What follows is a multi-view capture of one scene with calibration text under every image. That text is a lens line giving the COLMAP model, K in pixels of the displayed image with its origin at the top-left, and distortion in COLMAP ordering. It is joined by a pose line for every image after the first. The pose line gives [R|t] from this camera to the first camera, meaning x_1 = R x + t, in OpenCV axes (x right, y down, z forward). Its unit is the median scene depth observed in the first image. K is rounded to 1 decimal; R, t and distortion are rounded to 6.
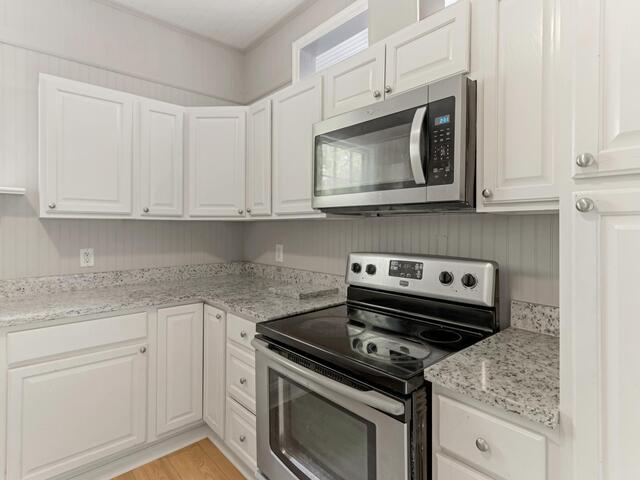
lens RADIAL K [[347.1, 0, 322.4], [0, 347.1, 226.3], [0, 0, 1]] dist [0.002320, 0.000414]
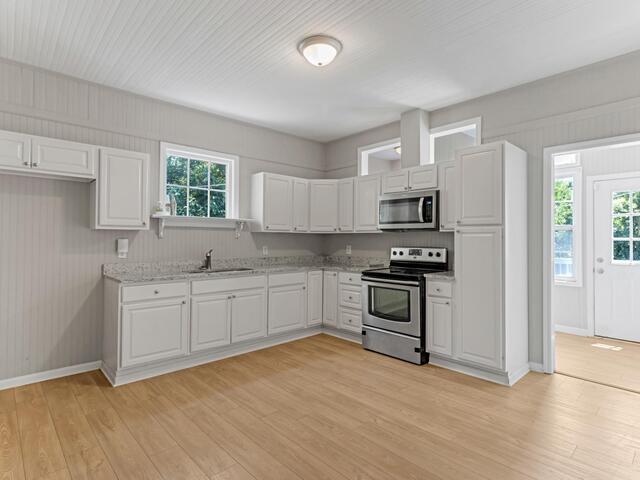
lens RADIAL K [[345.3, 0, 317.3], [0, 345.3, 233.0], [0, 0, 1]] dist [-0.001163, 0.000432]
pose [[0.999941, 0.005276, 0.009539, -0.471378], [-0.005115, 0.999846, -0.016798, 0.021889], [-0.009626, 0.016749, 0.999813, -1.435354]]
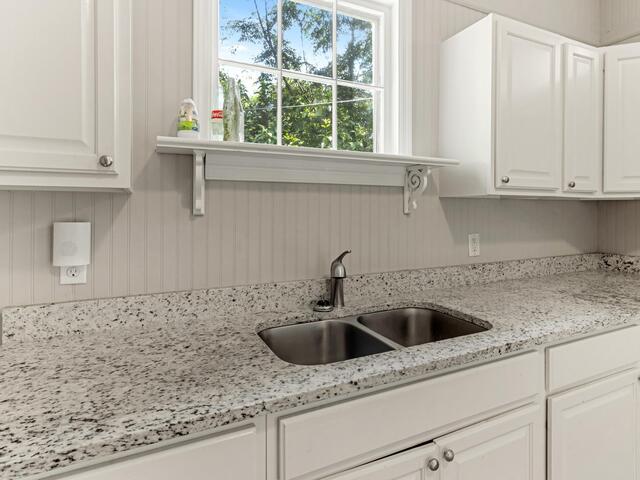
lens RADIAL K [[357.6, 0, 320.3], [0, 357.6, 210.4], [0, 0, 1]] dist [0.005760, 0.001171]
pose [[0.959560, -0.001362, -0.281501, -0.988046], [0.001844, 0.999997, 0.001448, 0.008239], [0.281498, -0.001909, 0.959560, 0.111597]]
